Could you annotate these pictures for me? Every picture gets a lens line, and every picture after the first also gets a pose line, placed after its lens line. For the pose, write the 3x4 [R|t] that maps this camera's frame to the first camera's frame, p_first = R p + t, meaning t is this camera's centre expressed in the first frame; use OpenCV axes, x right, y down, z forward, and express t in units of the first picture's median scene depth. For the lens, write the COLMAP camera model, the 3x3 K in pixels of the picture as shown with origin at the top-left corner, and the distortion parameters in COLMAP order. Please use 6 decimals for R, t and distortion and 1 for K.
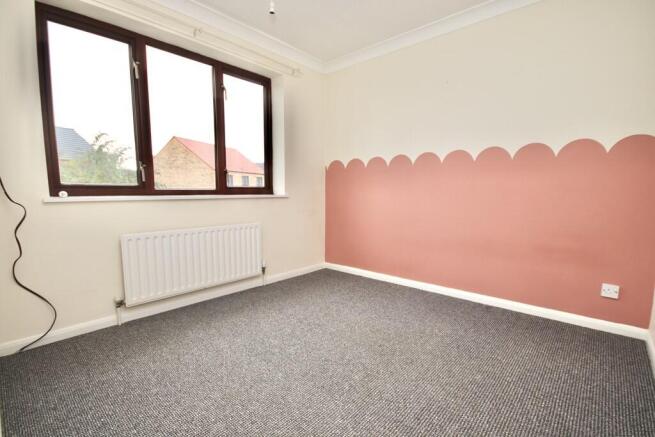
lens RADIAL K [[311.9, 0, 330.8], [0, 311.9, 228.0], [0, 0, 1]] dist [0.001548, -0.011046]
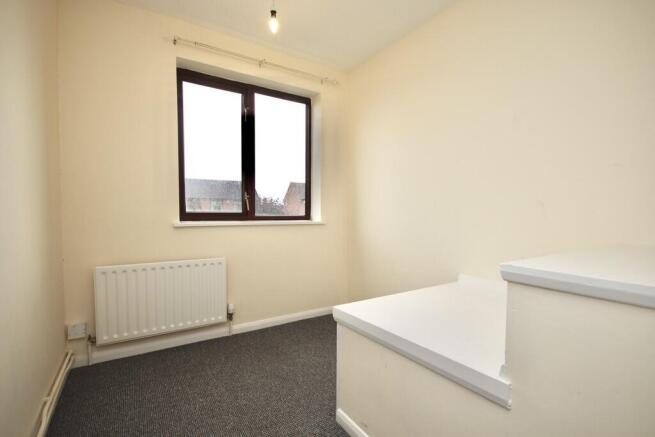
lens RADIAL K [[311.9, 0, 330.8], [0, 311.9, 228.0], [0, 0, 1]] dist [0.001548, -0.011046]
pose [[0.960916, -0.002668, -0.276828, 0.219946], [-0.019256, 0.996887, -0.076452, -0.031364], [0.276170, 0.078795, 0.957873, 0.235733]]
